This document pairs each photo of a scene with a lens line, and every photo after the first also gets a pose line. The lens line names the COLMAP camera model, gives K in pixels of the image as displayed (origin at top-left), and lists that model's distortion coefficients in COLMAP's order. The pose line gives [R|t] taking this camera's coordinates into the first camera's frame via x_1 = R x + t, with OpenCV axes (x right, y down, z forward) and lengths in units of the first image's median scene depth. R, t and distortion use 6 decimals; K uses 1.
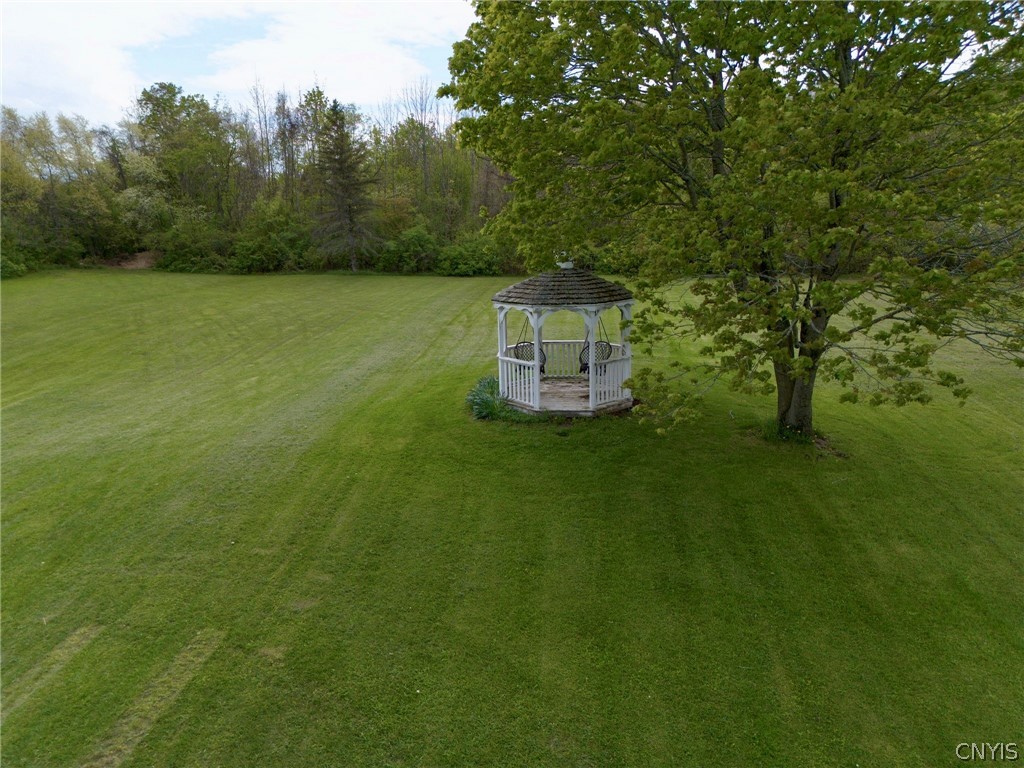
lens RADIAL K [[715.8, 0, 516.5], [0, 715.8, 386.0], [0, 0, 1]] dist [0.062316, -0.046274]
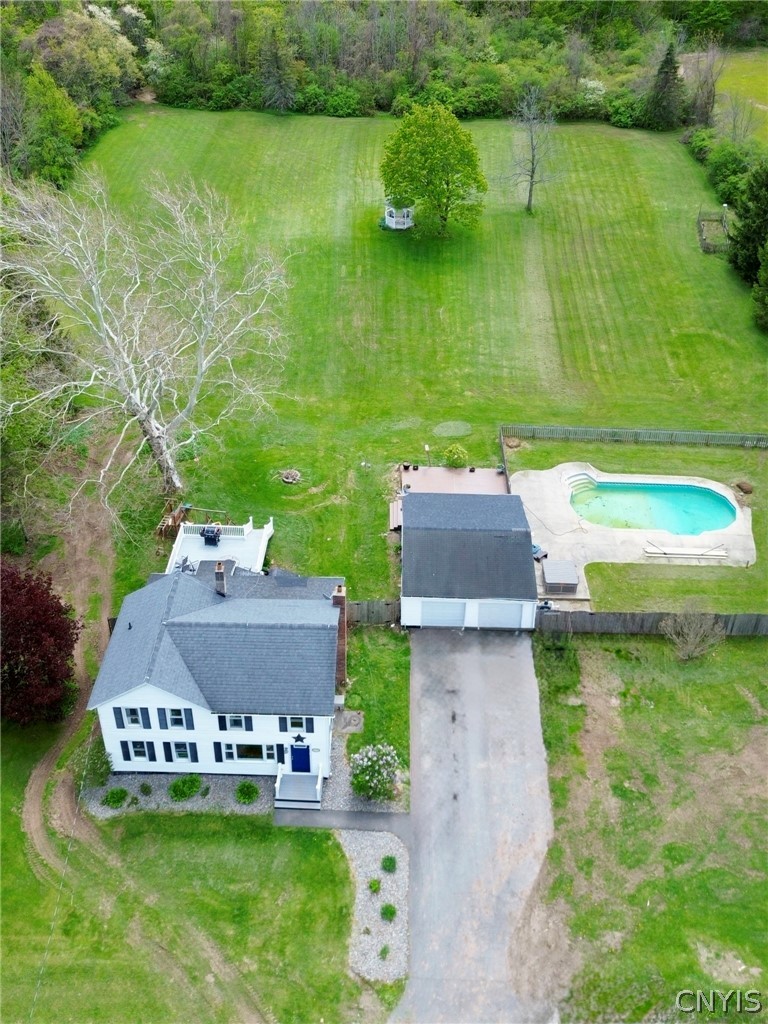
lens RADIAL K [[959.2, 0, 385.7], [0, 959.2, 338.2], [0, 0, 1]] dist [0.132582, -0.197598]
pose [[0.996885, -0.022862, 0.075488, -0.275544], [-0.000757, 0.954253, 0.299000, -0.611685], [-0.078870, -0.298126, 0.951262, -2.765675]]
